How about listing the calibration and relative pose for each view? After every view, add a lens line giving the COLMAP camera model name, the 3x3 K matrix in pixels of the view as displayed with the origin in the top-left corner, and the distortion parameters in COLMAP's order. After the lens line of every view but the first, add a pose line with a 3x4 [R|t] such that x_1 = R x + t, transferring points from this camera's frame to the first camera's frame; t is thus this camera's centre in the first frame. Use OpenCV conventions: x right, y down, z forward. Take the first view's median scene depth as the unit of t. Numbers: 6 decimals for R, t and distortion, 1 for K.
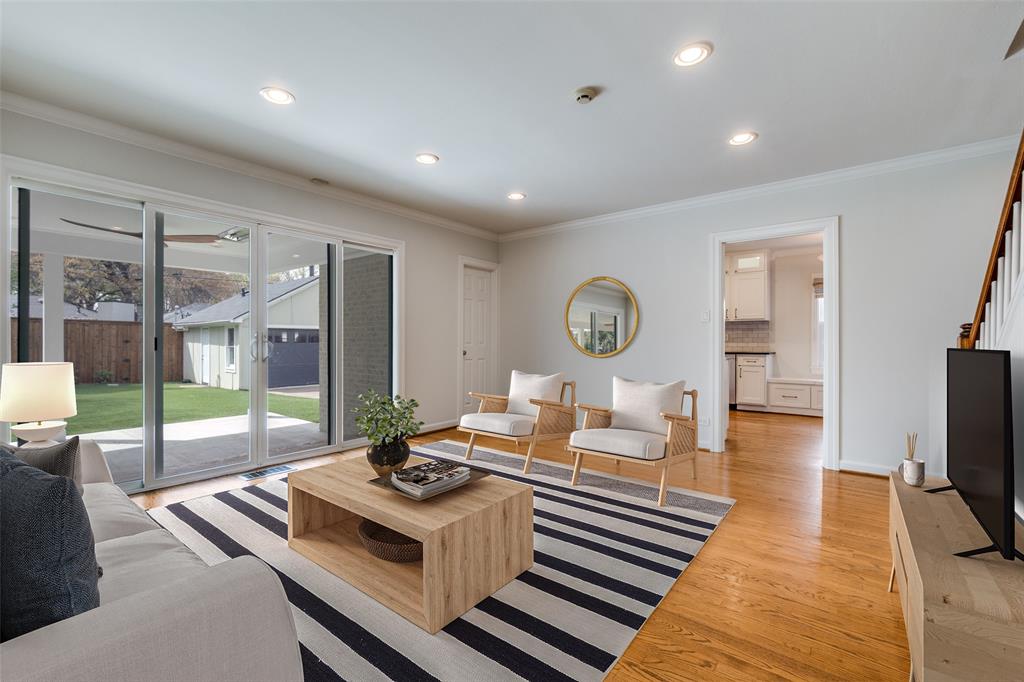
lens RADIAL K [[443.3, 0, 509.8], [0, 443.3, 338.4], [0, 0, 1]] dist [-0.000563, 0.000030]
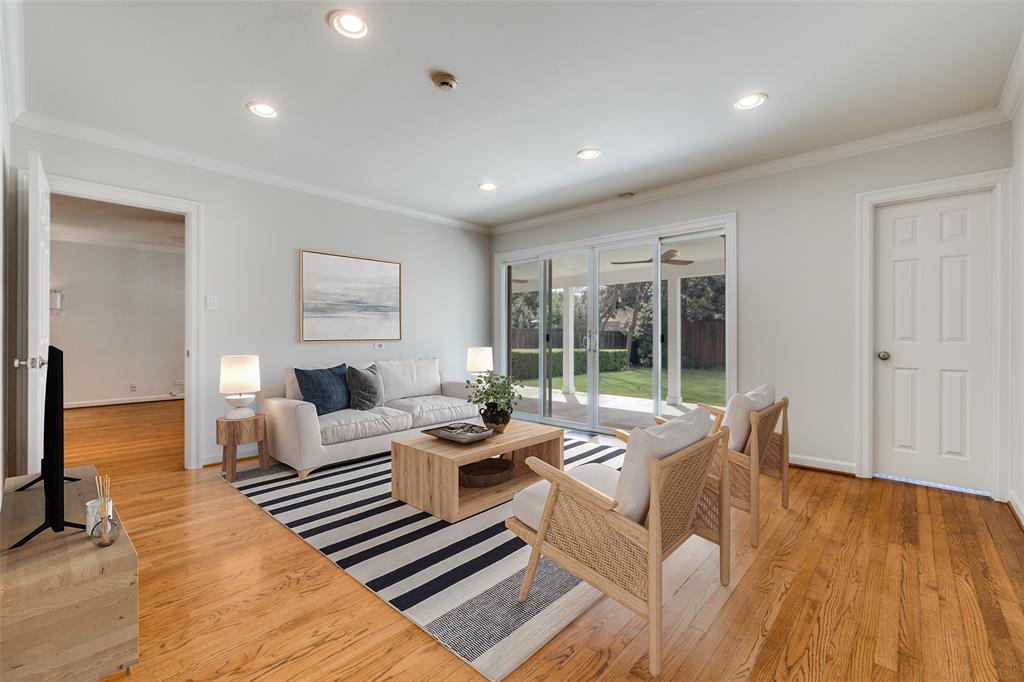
lens RADIAL K [[443.3, 0, 509.8], [0, 443.3, 338.4], [0, 0, 1]] dist [-0.000563, 0.000030]
pose [[-0.072609, 0.005266, -0.997347, 1.070472], [0.007988, 0.999957, 0.004699, 0.006765], [0.997328, -0.007625, -0.072648, 1.148814]]
